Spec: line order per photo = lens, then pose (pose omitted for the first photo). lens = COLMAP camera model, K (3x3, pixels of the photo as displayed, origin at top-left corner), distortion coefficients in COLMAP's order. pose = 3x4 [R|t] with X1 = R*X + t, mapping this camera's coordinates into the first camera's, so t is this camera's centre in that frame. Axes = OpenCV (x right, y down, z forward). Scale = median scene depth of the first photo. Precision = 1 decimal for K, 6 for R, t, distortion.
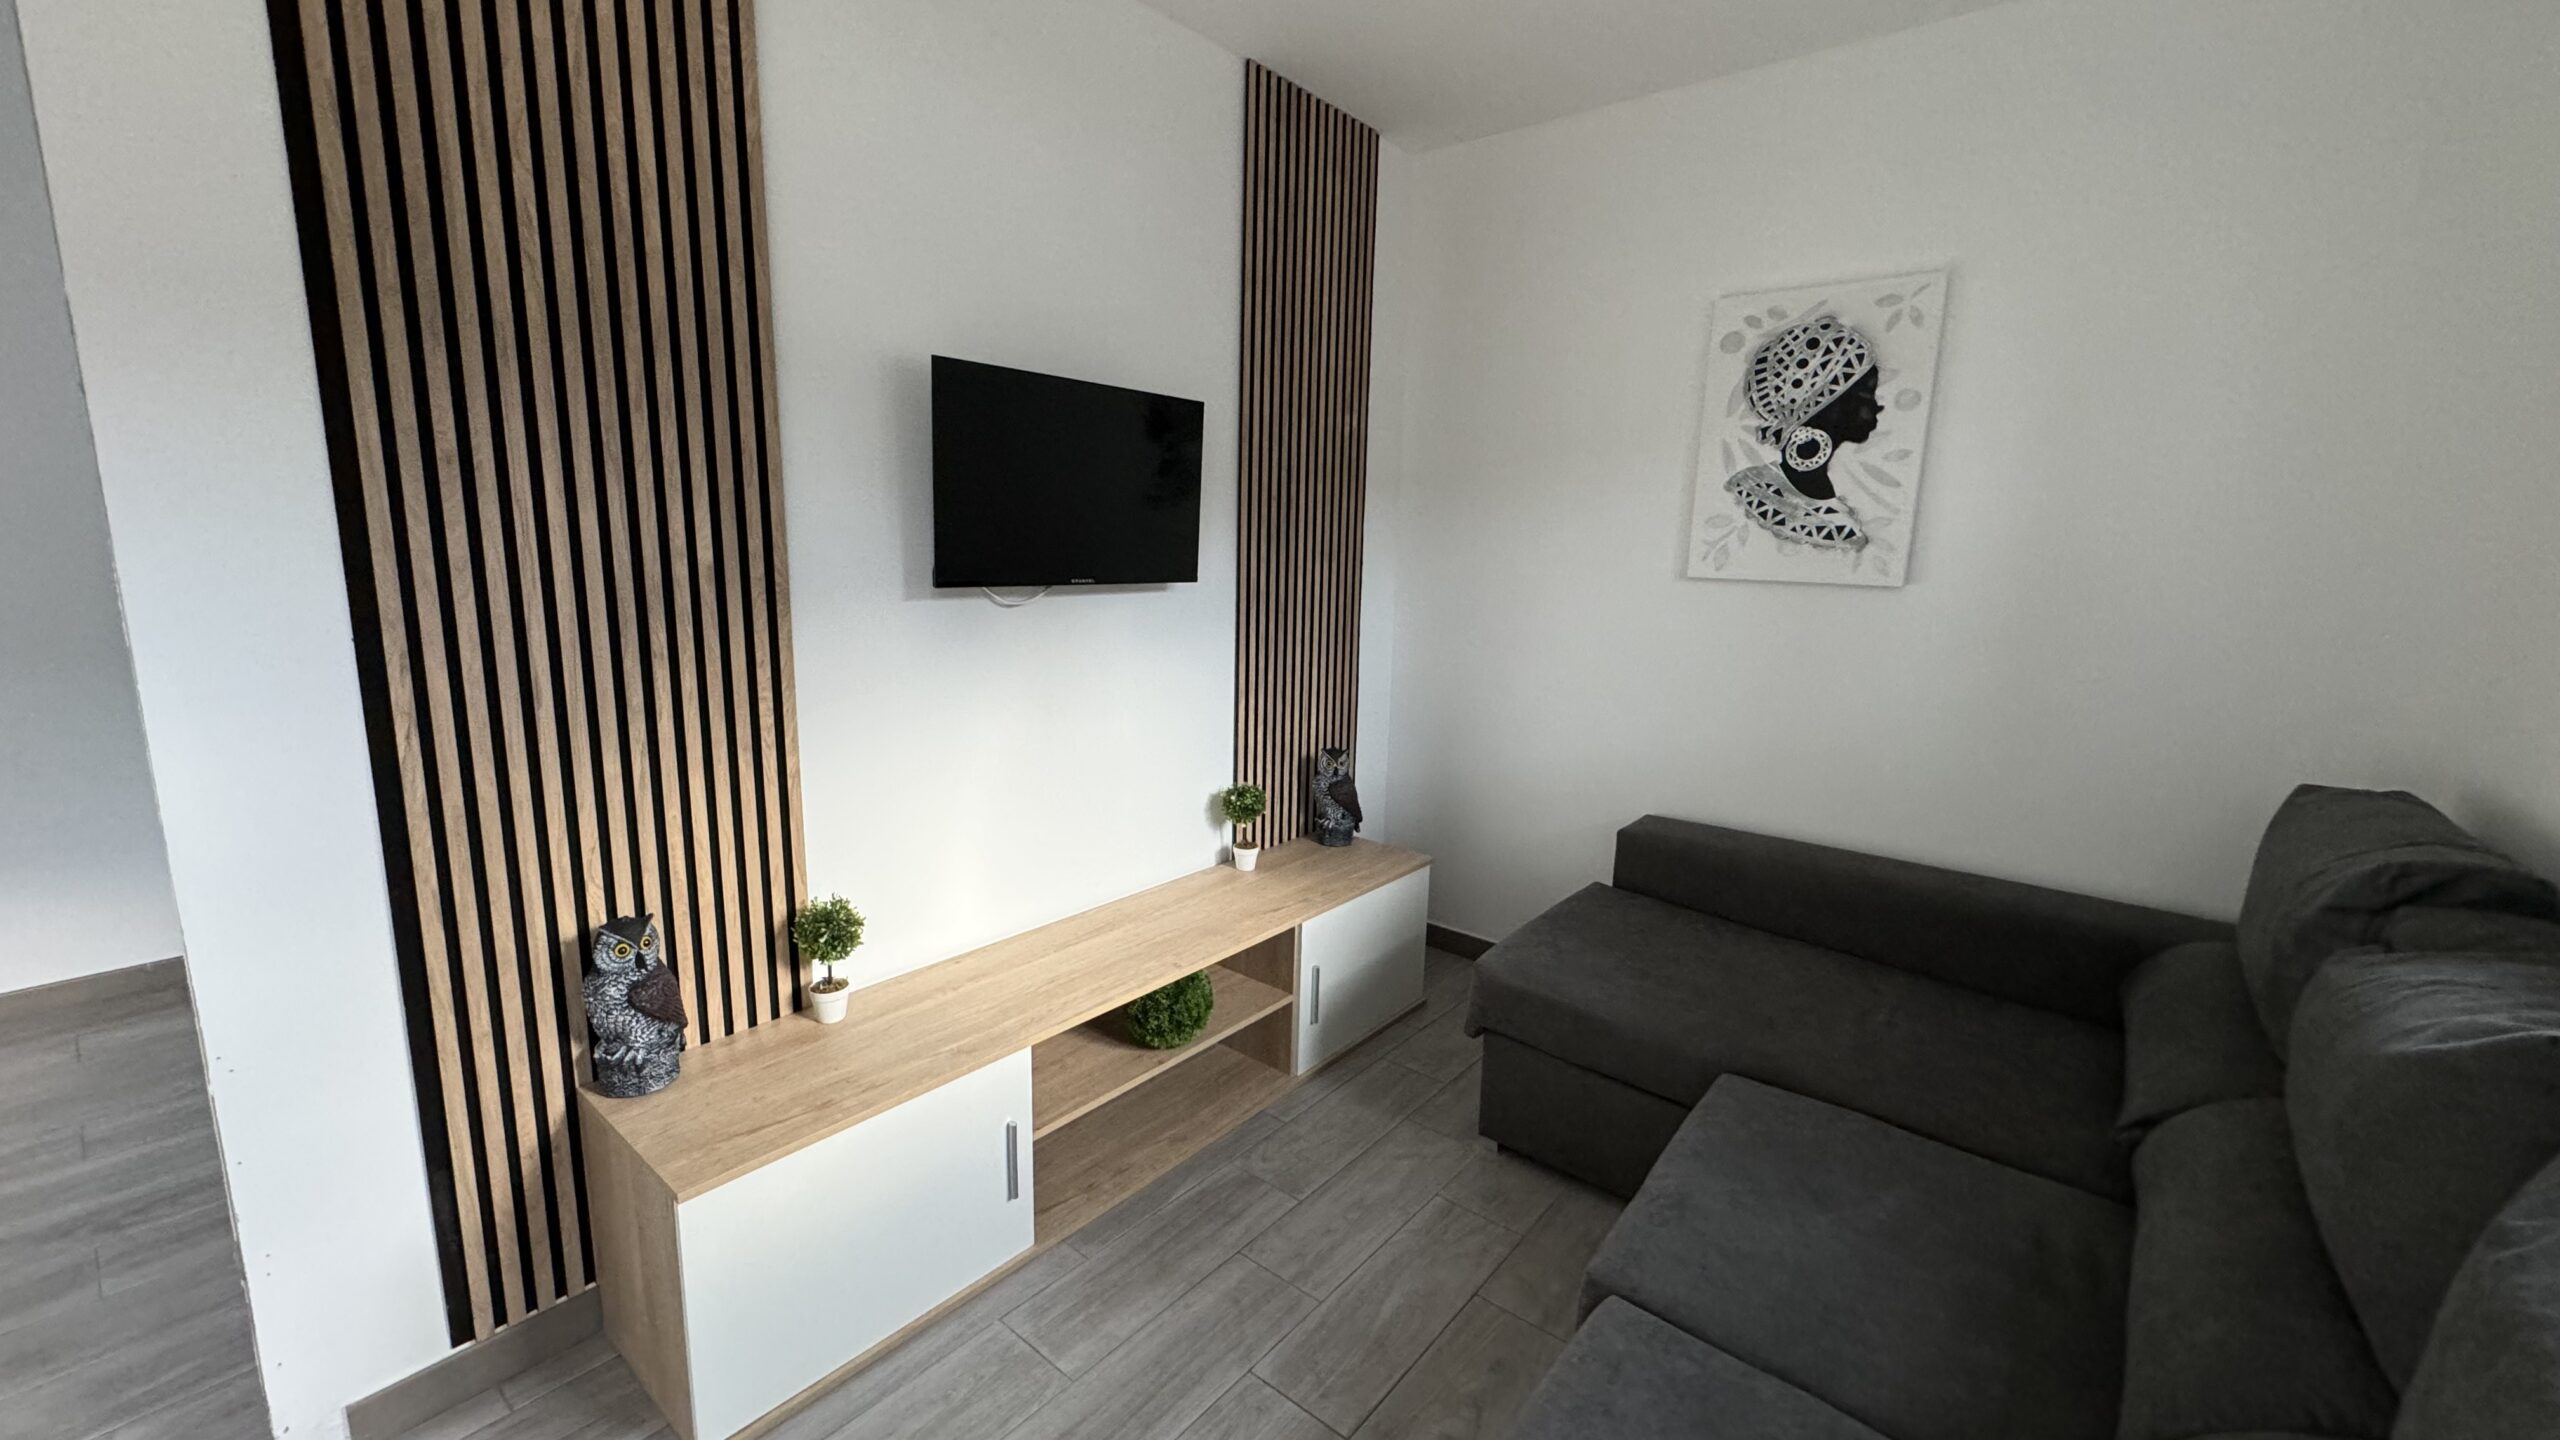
lens RADIAL K [[1016.3, 0, 1277.9], [0, 1016.3, 718.6], [0, 0, 1]] dist [-0.000801, -0.000173]
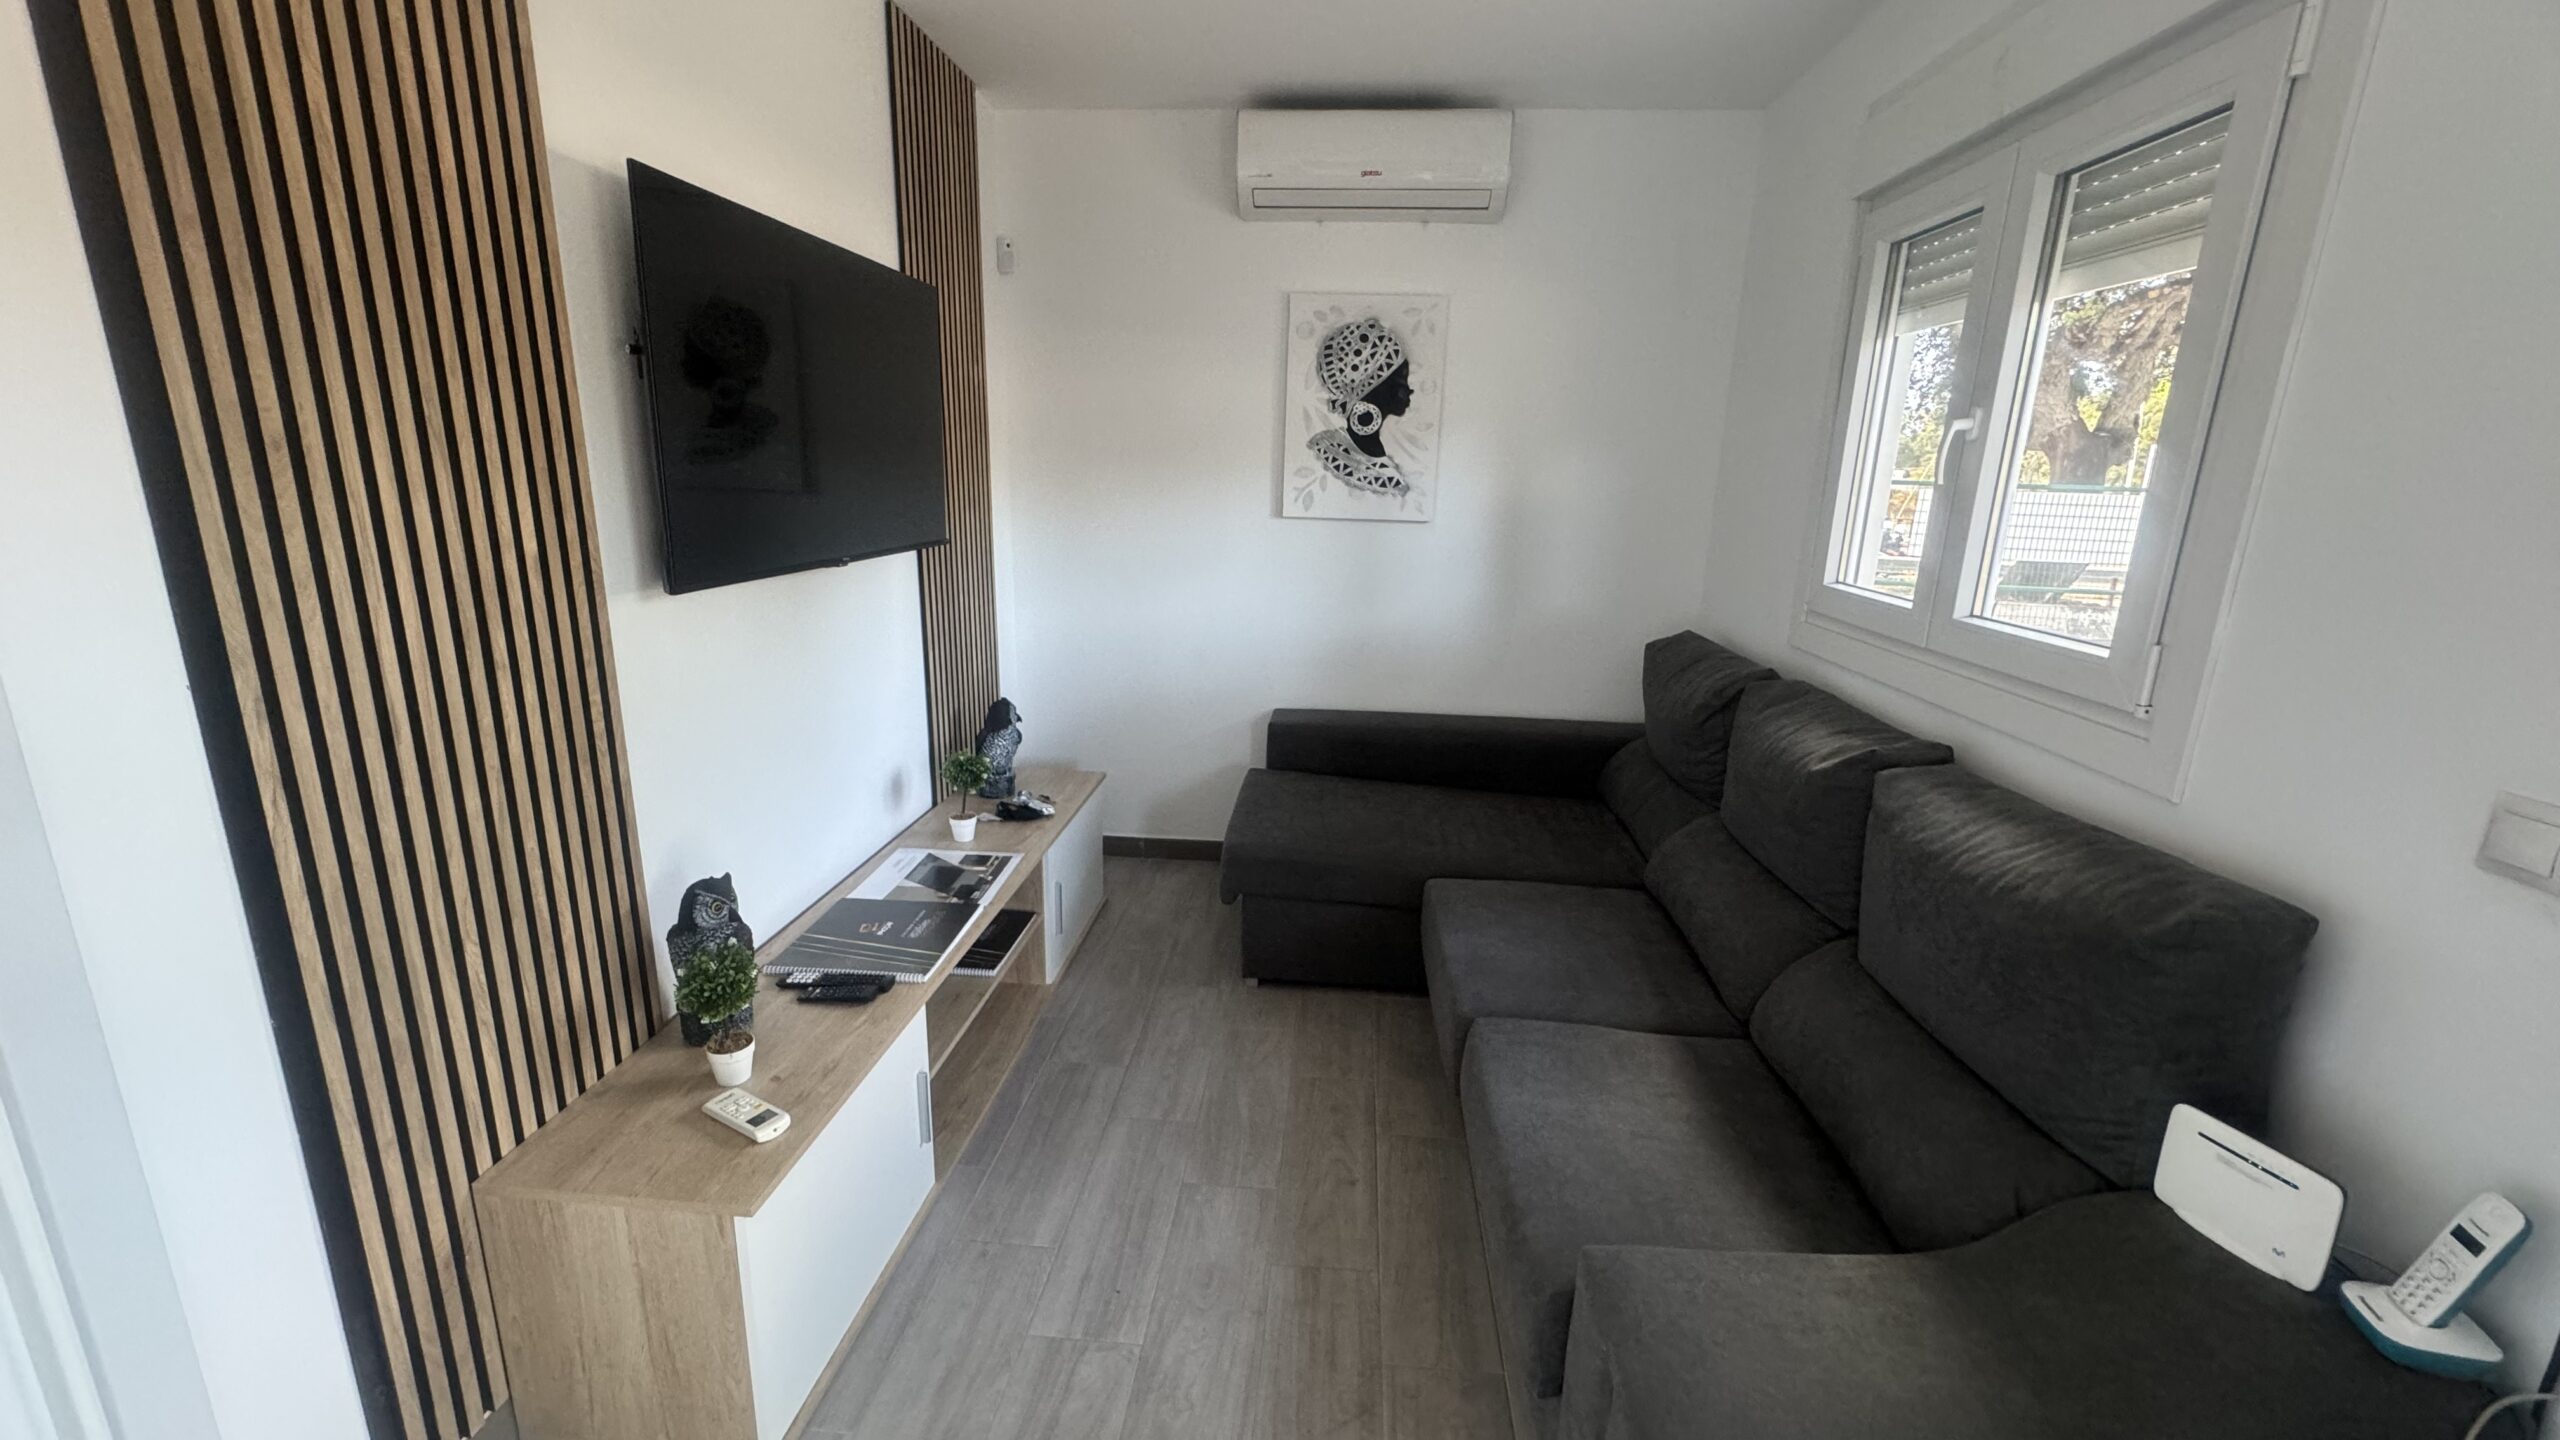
lens RADIAL K [[1020.3, 0, 1280.0], [0, 1020.3, 720.0], [0, 0, 1]] dist [-0.001988, -0.000237]
pose [[0.819060, -0.141407, 0.556008, -0.375328], [0.095418, 0.989227, 0.111024, -0.033783], [-0.565717, -0.037882, 0.823729, -0.054894]]
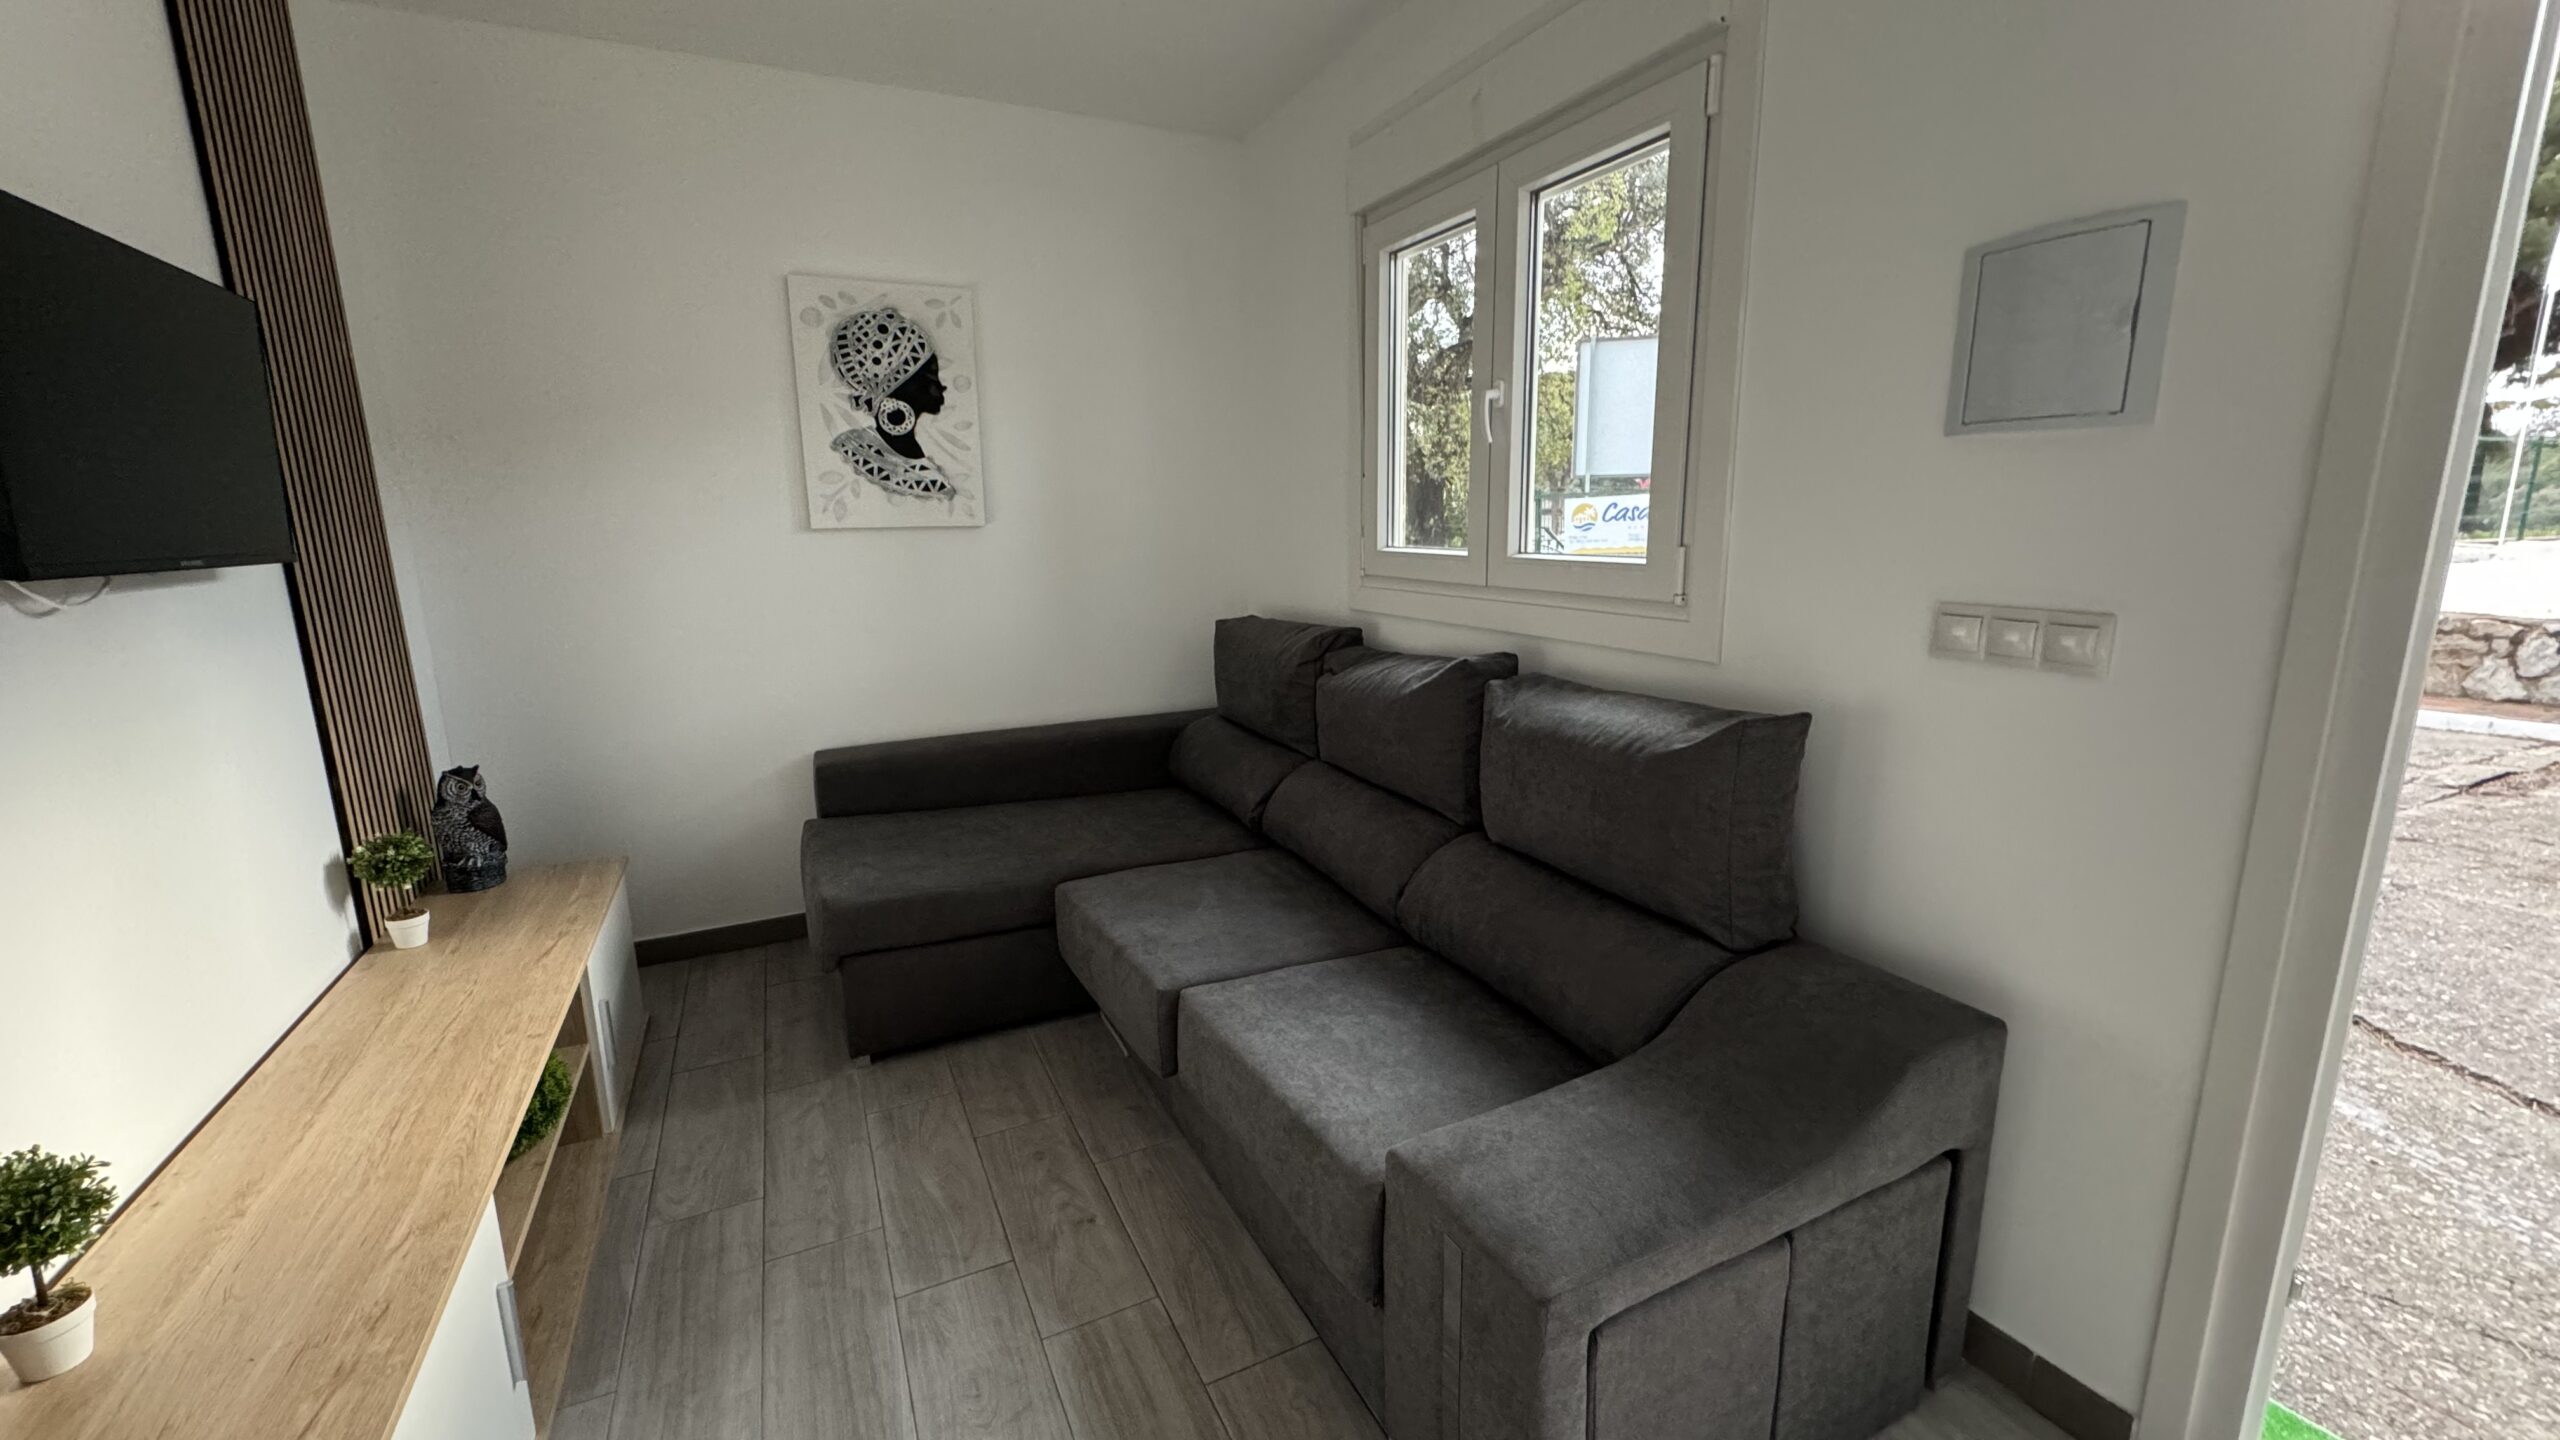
lens RADIAL K [[1014.6, 0, 1278.9], [0, 1014.6, 717.7], [0, 0, 1]] dist [-0.002091, 0.000237]
pose [[0.412526, -0.208925, 0.886664, -0.448405], [0.186983, 0.972039, 0.142047, -0.001708], [-0.891549, 0.107193, 0.440057, 0.096085]]
